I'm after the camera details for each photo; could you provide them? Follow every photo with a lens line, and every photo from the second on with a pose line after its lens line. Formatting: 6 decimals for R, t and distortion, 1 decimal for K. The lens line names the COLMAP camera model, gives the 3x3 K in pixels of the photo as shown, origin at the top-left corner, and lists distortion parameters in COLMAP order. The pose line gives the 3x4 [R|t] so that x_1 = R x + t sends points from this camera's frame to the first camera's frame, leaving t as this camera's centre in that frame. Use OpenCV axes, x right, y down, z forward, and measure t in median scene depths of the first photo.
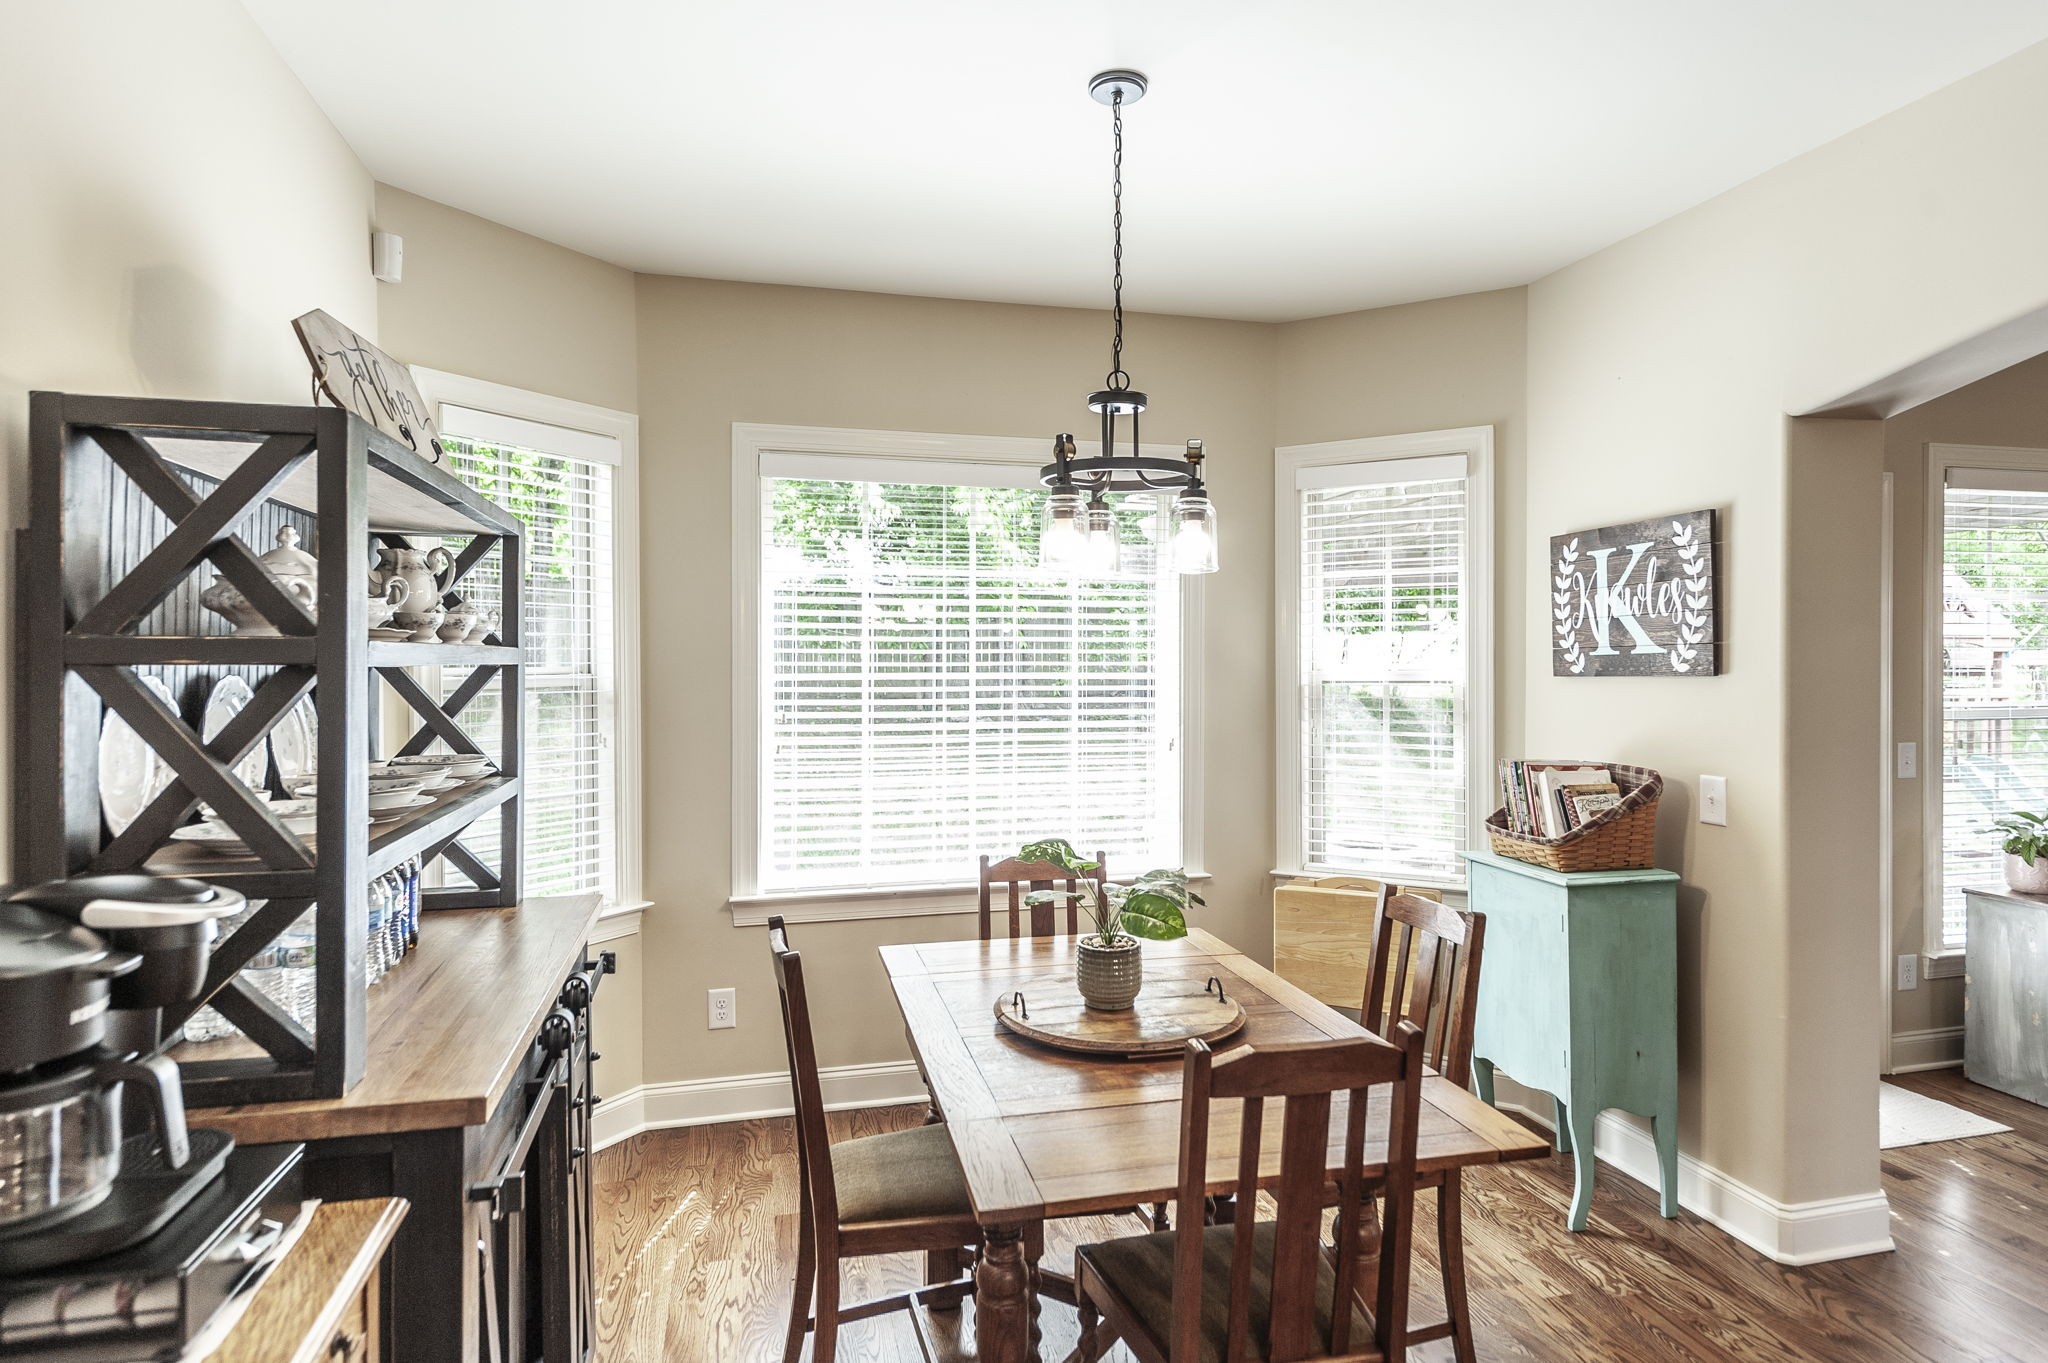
lens RADIAL K [[1160.0, 0, 1023.2], [0, 1160.0, 680.5], [0, 0, 1]] dist [0.027755, -0.013880]
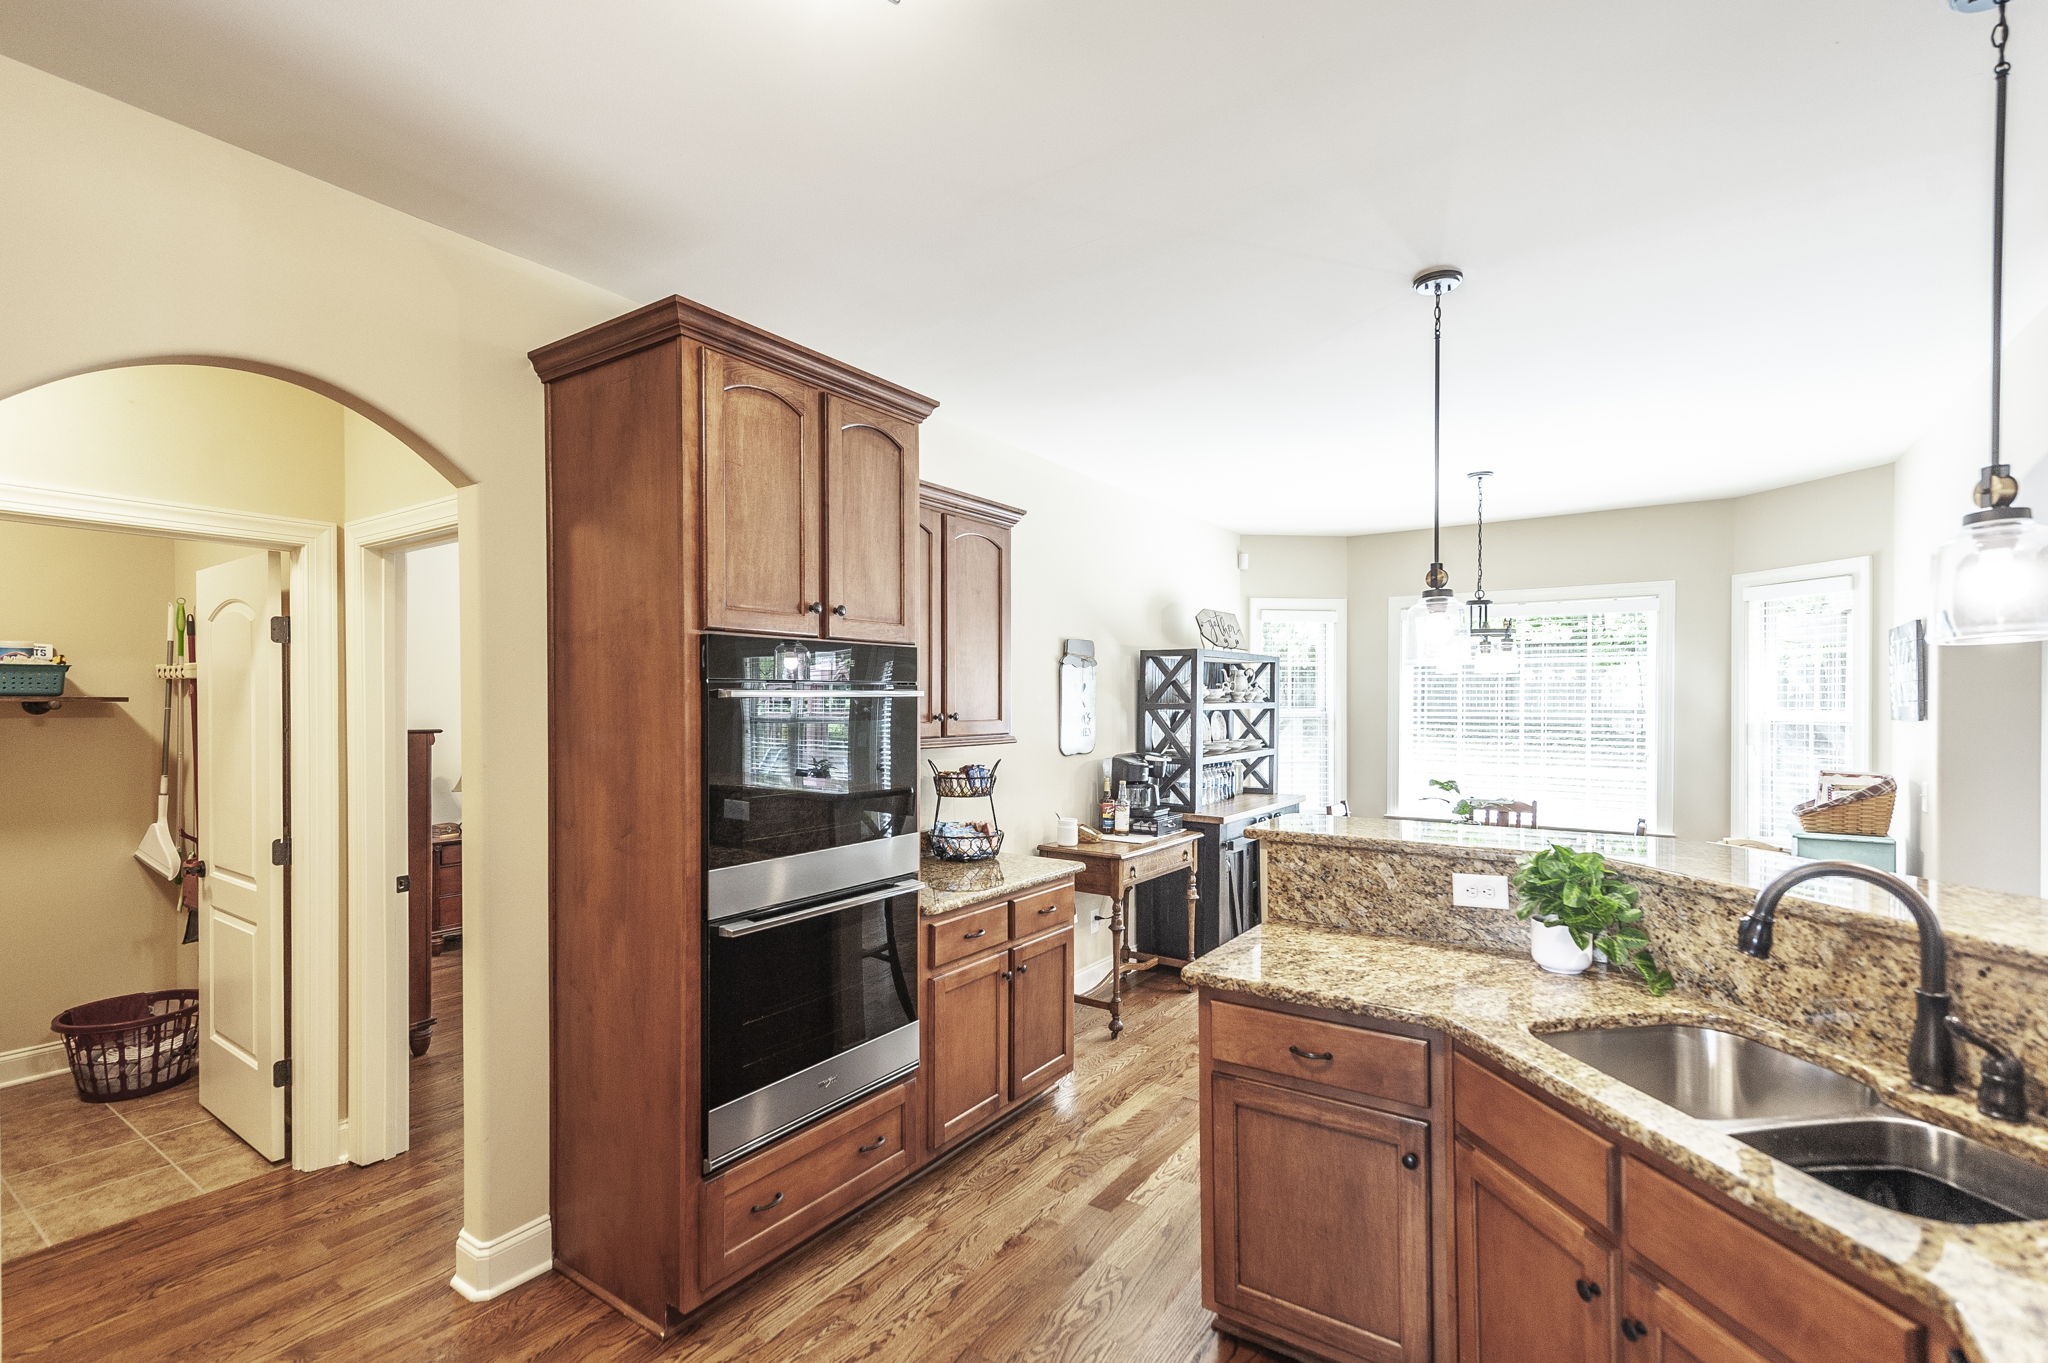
lens RADIAL K [[932.7, 0, 1006.4], [0, 932.7, 694.9], [0, 0, 1]] dist [0.001988, 0.000128]
pose [[0.651657, -0.001762, -0.758512, 0.842489], [-0.011396, 0.999862, -0.012114, -0.011051], [0.758428, 0.016538, 0.651547, -0.943799]]
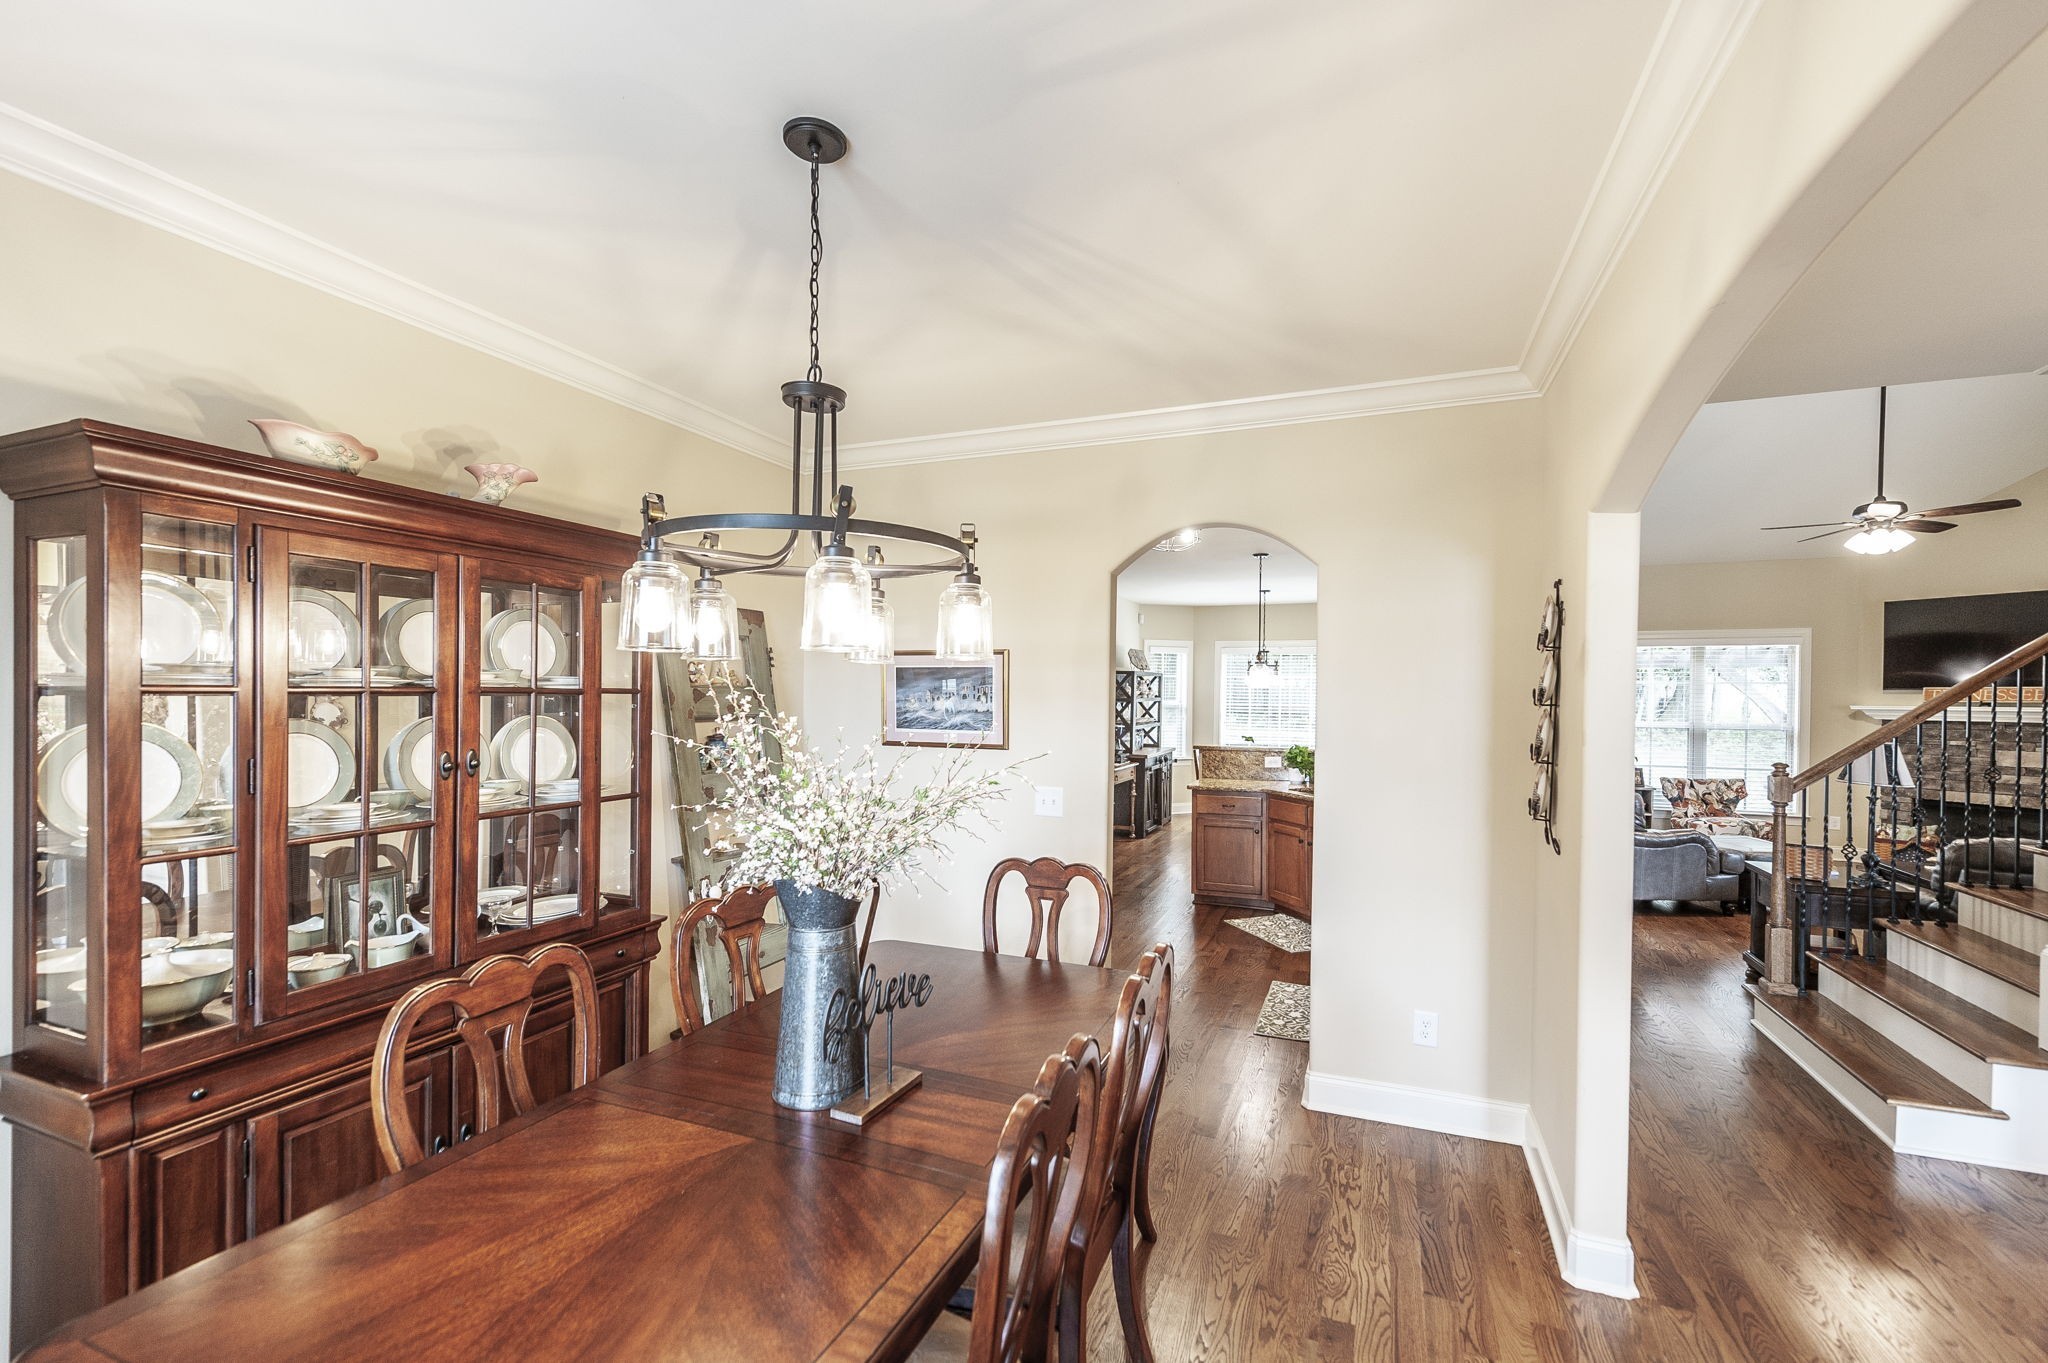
lens RADIAL K [[895.6, 0, 1021.3], [0, 895.6, 693.6], [0, 0, 1]] dist [0.002279, -0.000251]
pose [[0.809204, 0.012824, -0.587388, 1.418083], [-0.018594, 0.999820, -0.003788, -0.019024], [0.587233, 0.013987, 0.809297, -2.616694]]
